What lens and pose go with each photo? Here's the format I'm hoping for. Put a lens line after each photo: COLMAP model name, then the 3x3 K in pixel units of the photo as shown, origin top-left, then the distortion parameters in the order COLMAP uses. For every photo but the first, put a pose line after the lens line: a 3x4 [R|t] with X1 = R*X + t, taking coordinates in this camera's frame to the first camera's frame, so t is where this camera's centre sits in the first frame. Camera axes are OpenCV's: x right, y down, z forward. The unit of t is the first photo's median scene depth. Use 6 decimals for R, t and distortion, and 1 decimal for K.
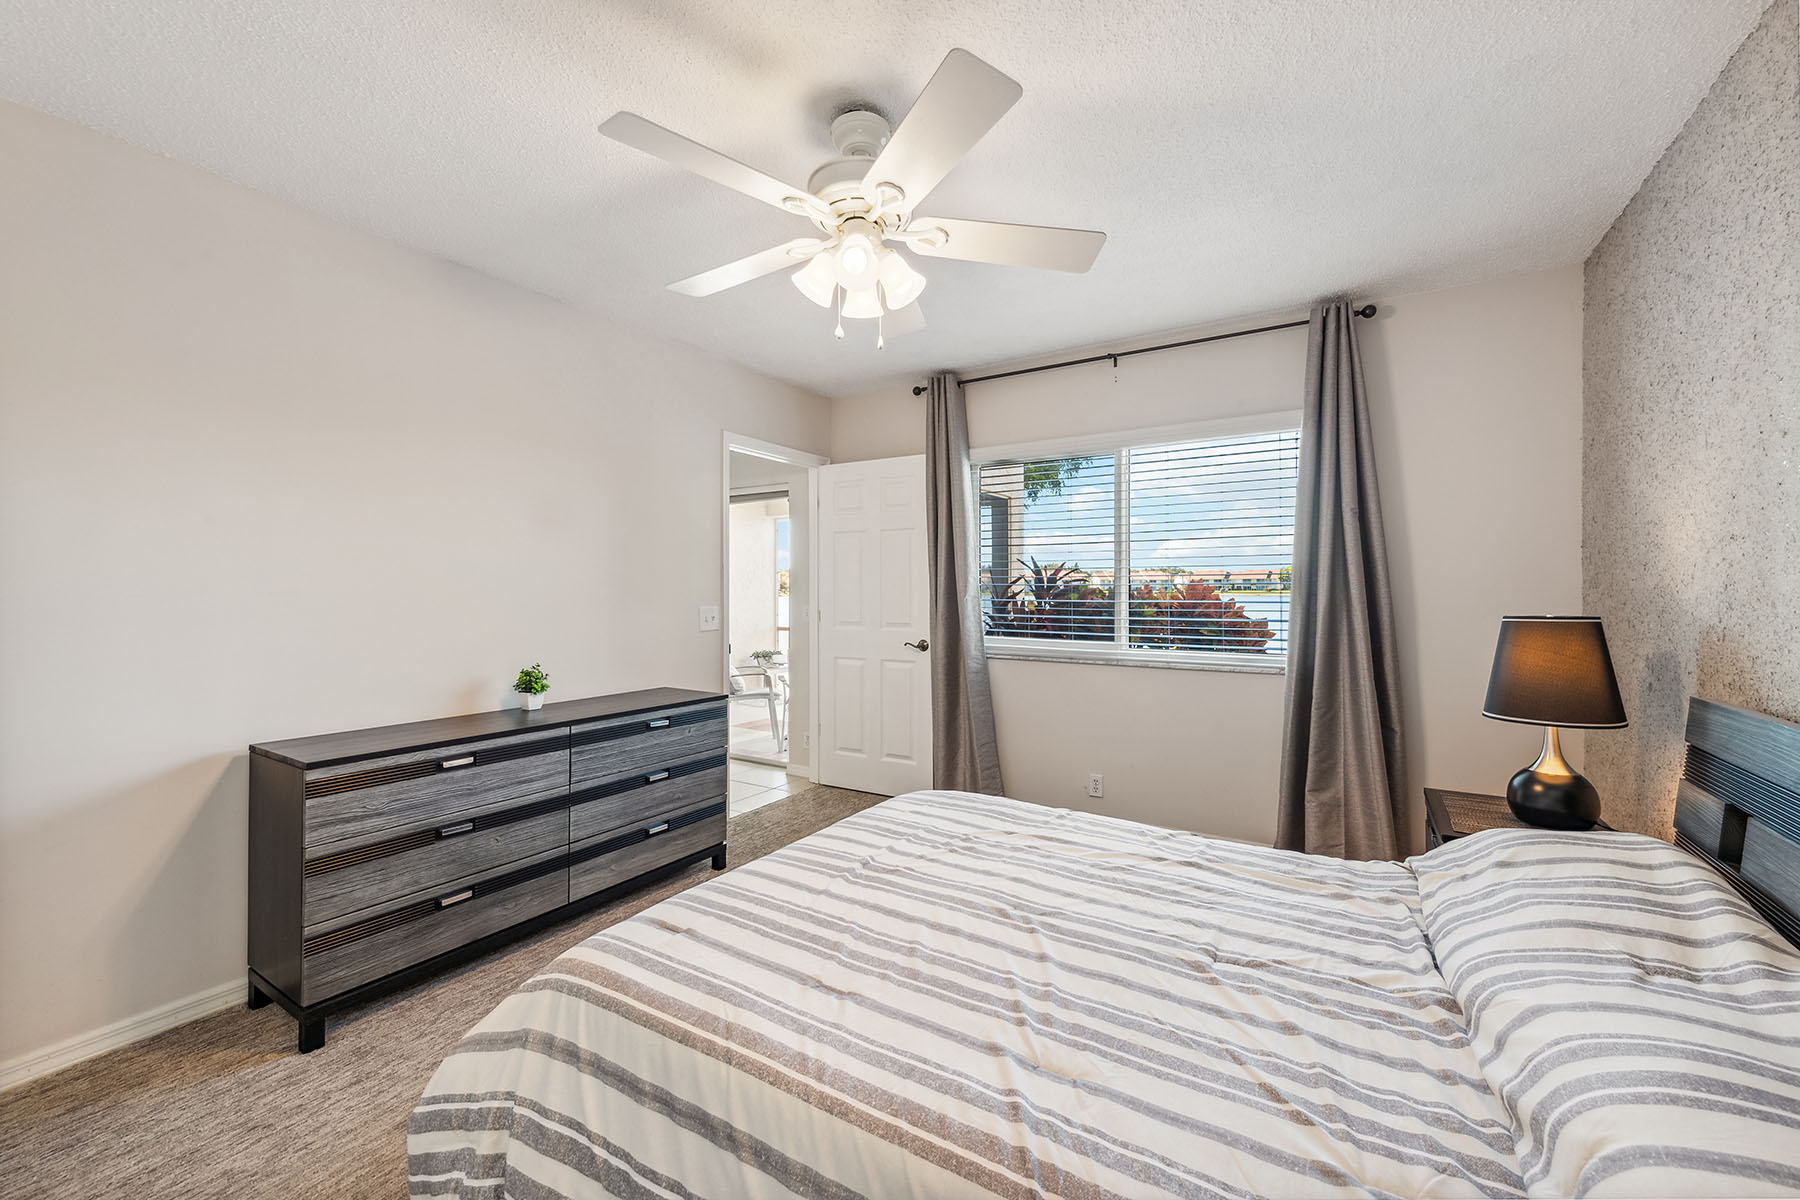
lens RADIAL K [[720.6, 0, 897.0], [0, 720.6, 558.3], [0, 0, 1]] dist [0.011779, -0.000049]
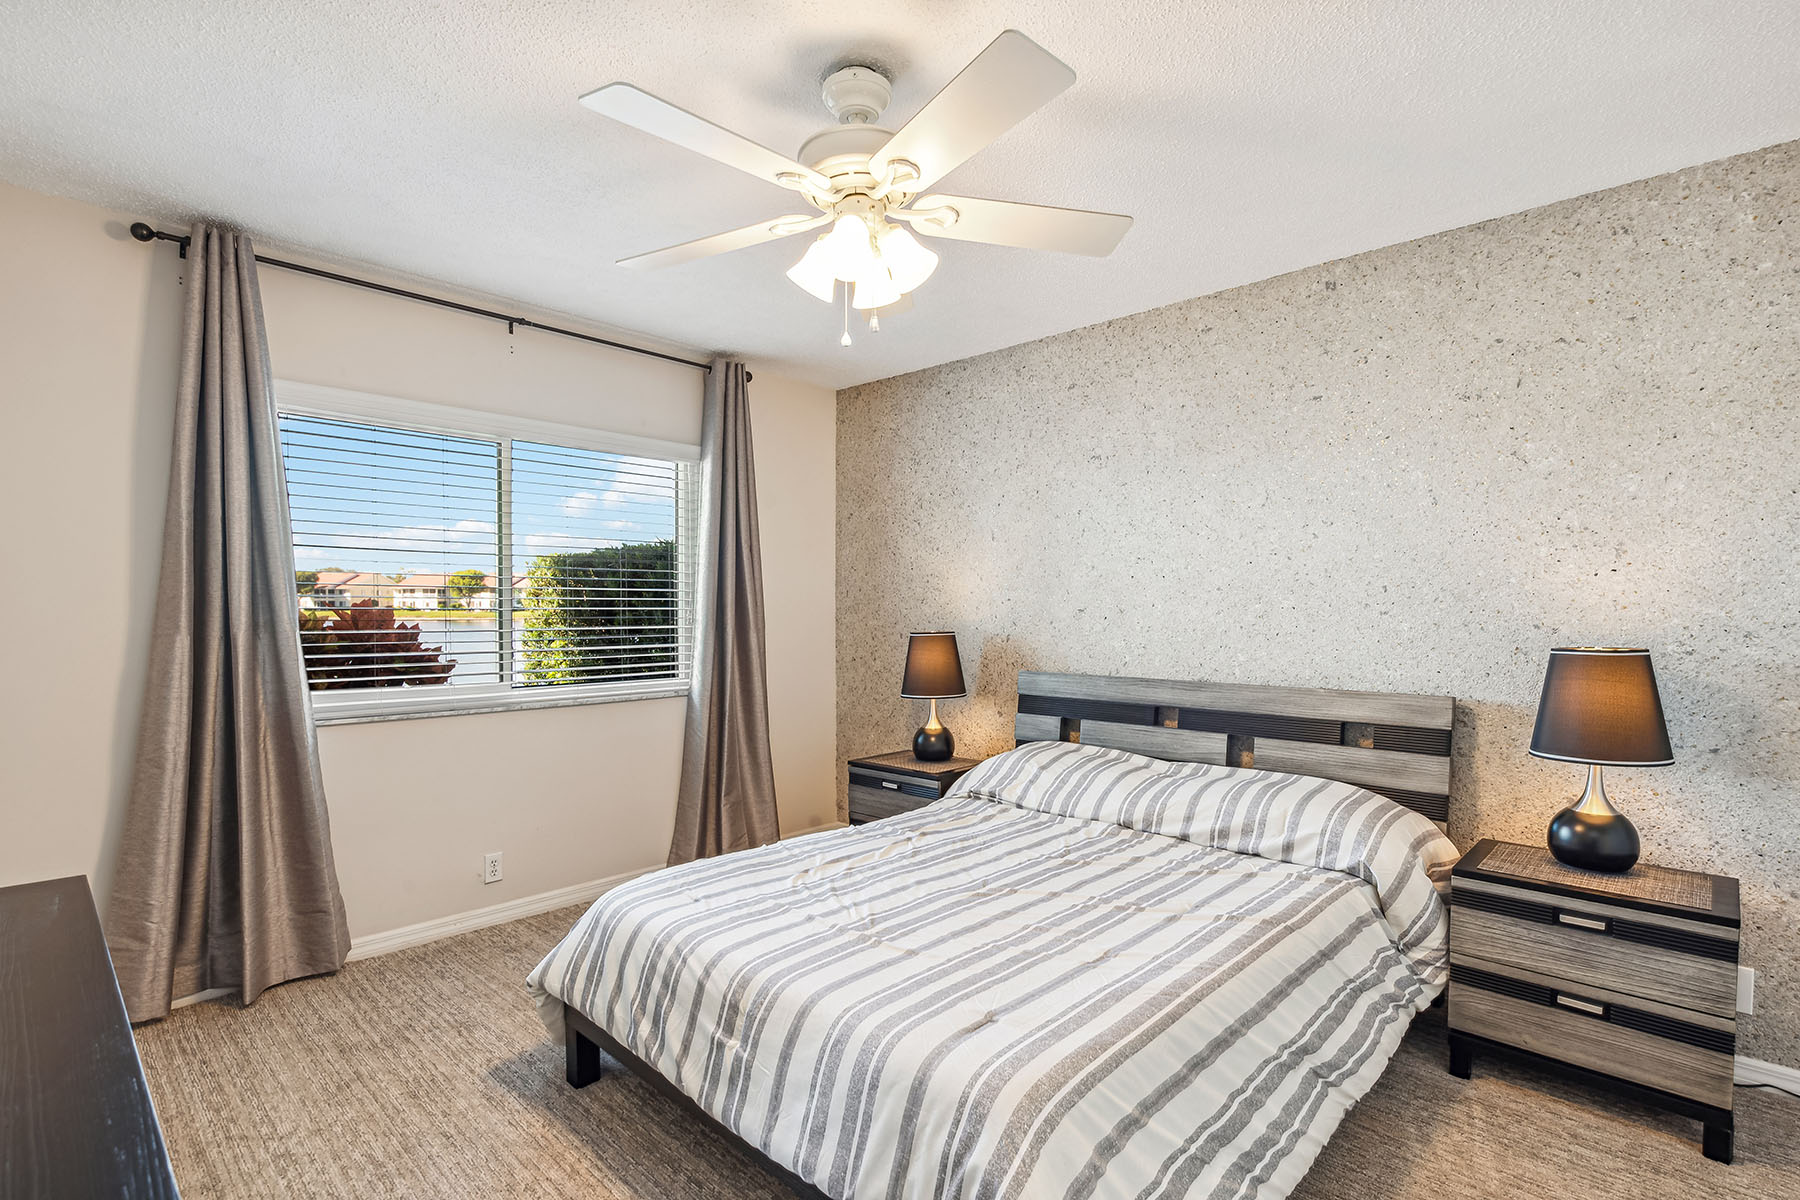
lens RADIAL K [[893.5, 0, 900.0], [0, 893.5, 600.0], [0, 0, 1]] dist [0.013269, -0.000358]
pose [[0.180670, 0.010179, 0.983491, -1.302807], [-0.041551, 0.999133, -0.002708, 0.023074], [-0.982666, -0.040375, 0.180937, 0.884039]]
